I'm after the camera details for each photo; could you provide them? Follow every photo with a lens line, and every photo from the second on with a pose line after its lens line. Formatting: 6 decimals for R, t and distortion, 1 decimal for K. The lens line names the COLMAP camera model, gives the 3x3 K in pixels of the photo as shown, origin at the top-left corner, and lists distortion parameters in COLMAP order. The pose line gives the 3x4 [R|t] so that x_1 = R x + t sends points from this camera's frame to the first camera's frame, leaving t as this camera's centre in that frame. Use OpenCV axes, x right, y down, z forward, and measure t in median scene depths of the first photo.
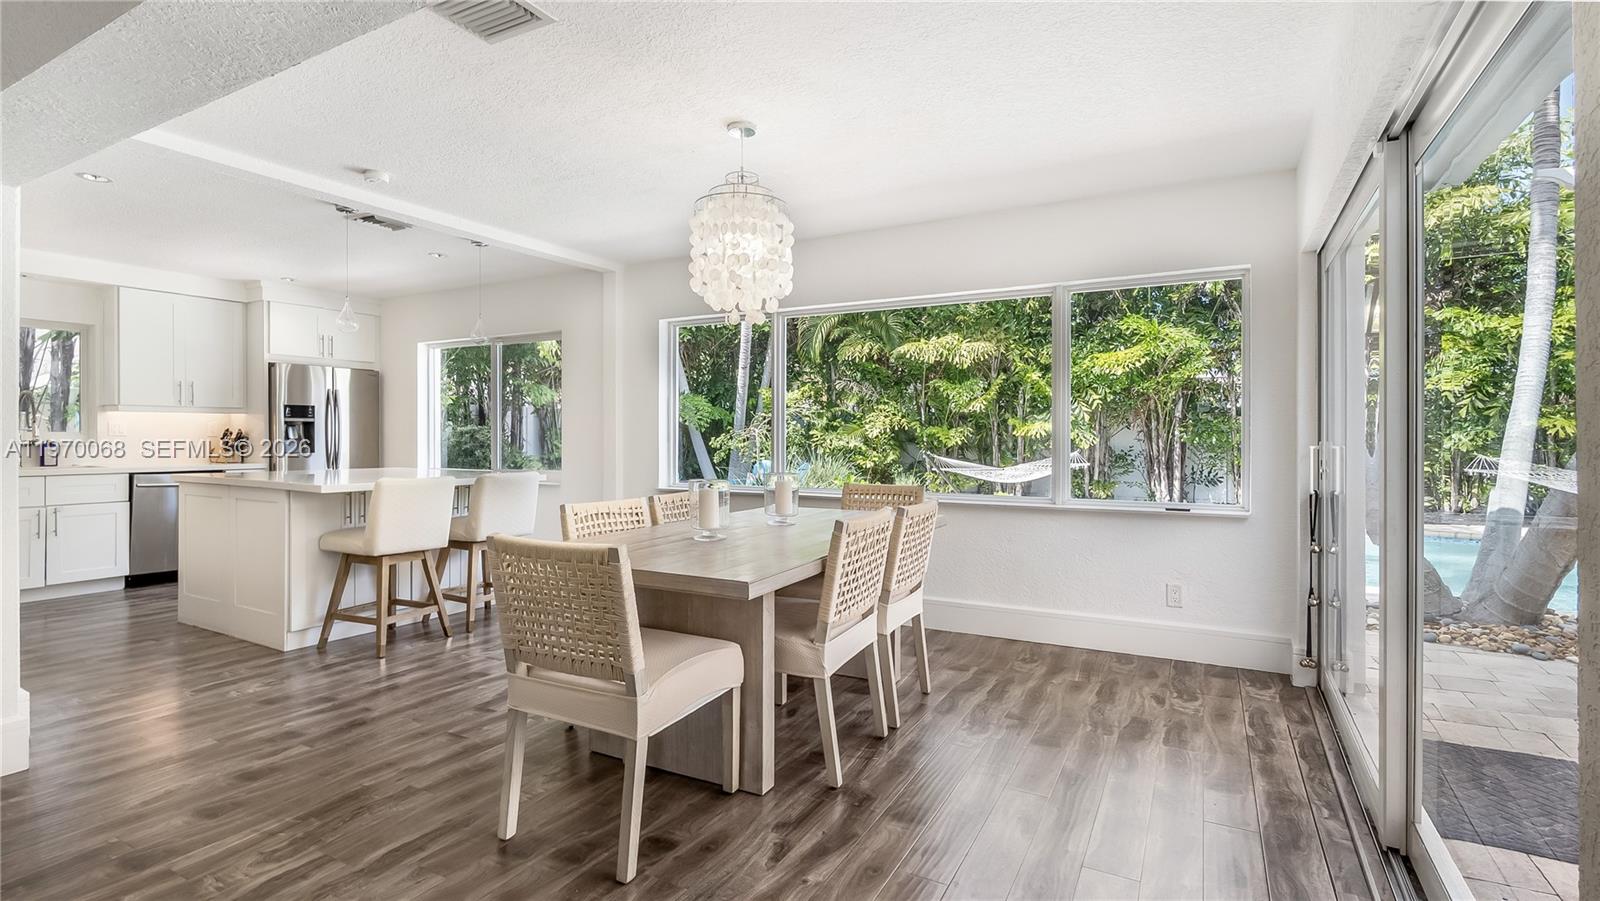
lens RADIAL K [[736.2, 0, 810.3], [0, 736.2, 445.6], [0, 0, 1]] dist [-0.005469, -0.001967]
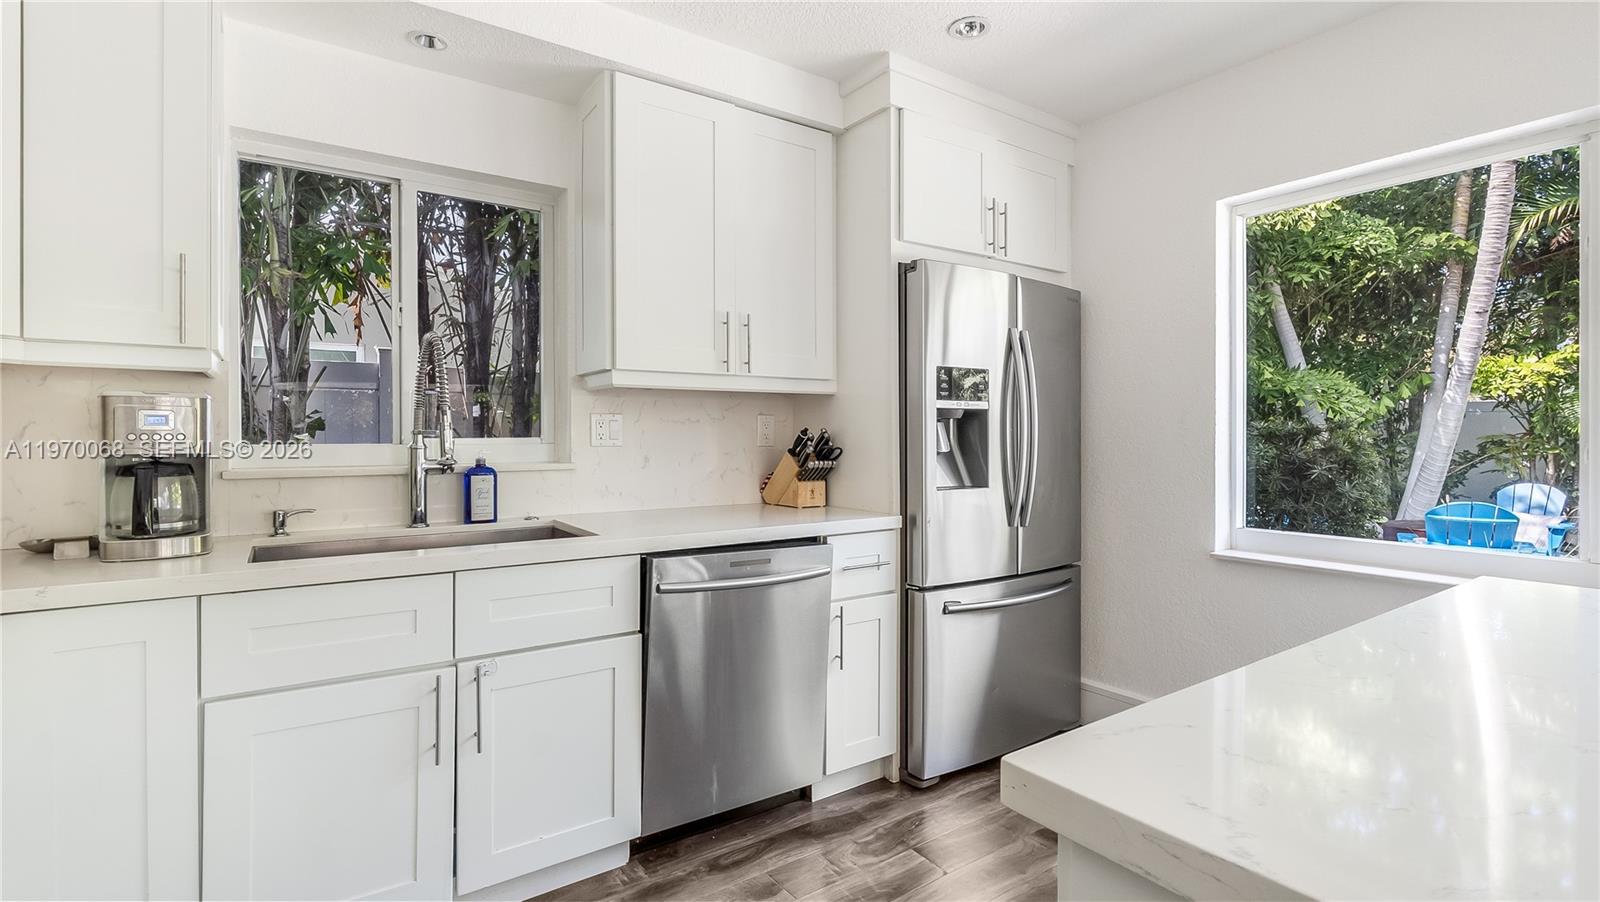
lens RADIAL K [[745.9, 0, 806.1], [0, 745.9, 442.9], [0, 0, 1]] dist [-0.007190, 0.002055]
pose [[0.897493, 0.000365, -0.441029, -0.911071], [-0.002640, 0.999986, -0.004545, -0.019462], [0.441021, 0.005244, 0.897481, 0.923742]]
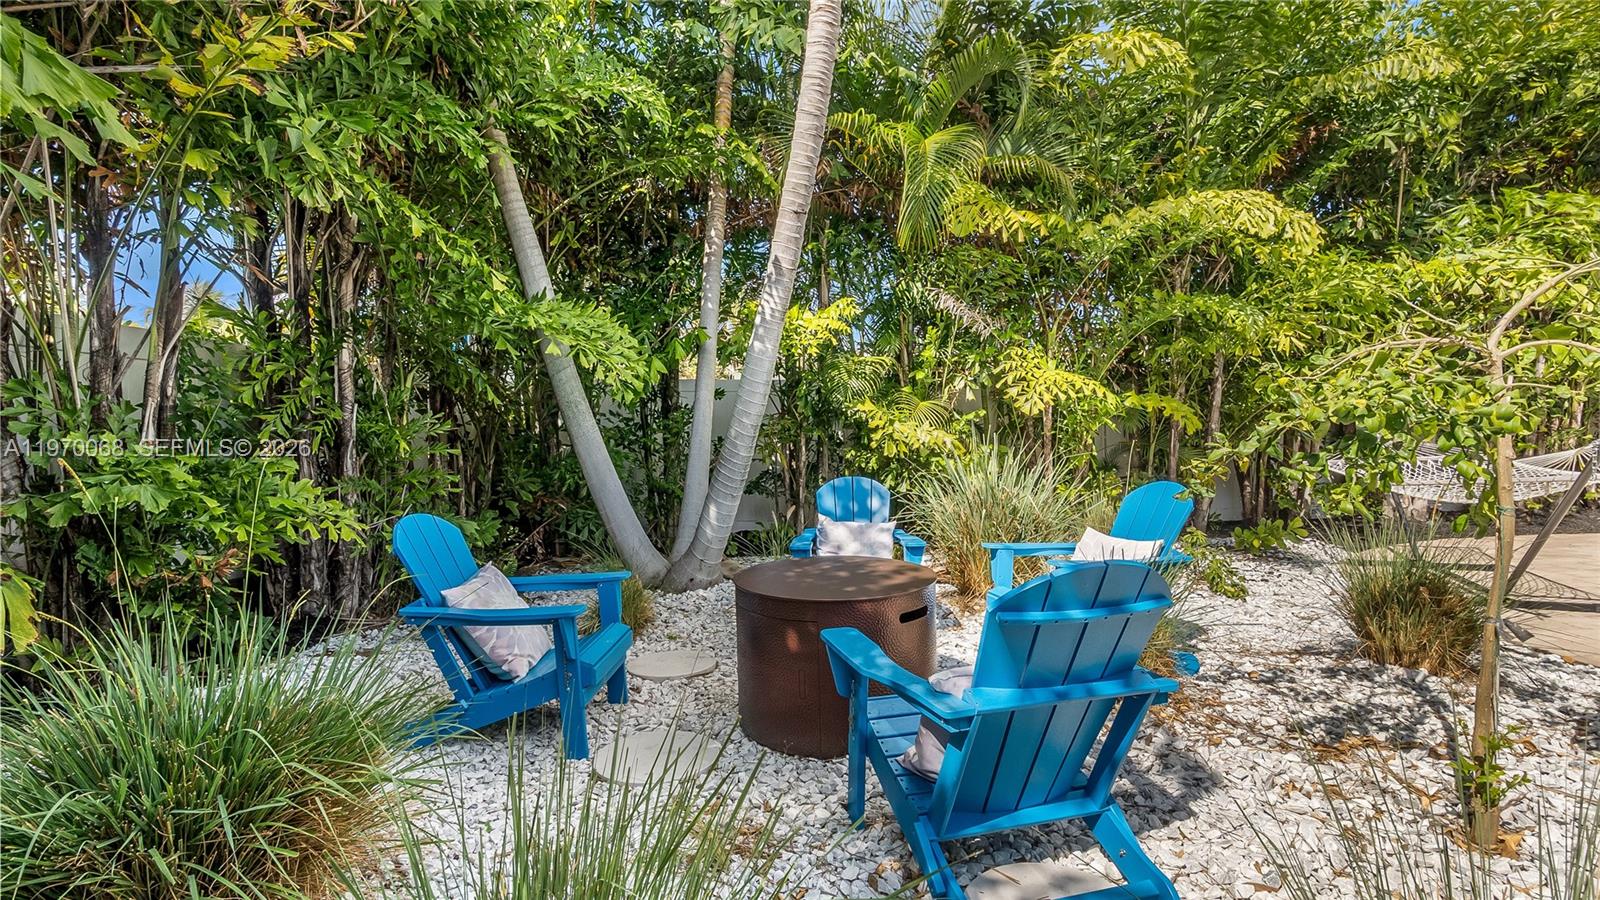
lens RADIAL K [[736.2, 0, 806.0], [0, 736.2, 445.1], [0, 0, 1]] dist [-0.005469, -0.001967]
pose [[0.875235, -0.028666, 0.482848, -0.799038], [0.027589, 0.999576, 0.009334, -0.000439], [-0.482911, 0.005152, 0.875654, 2.180566]]
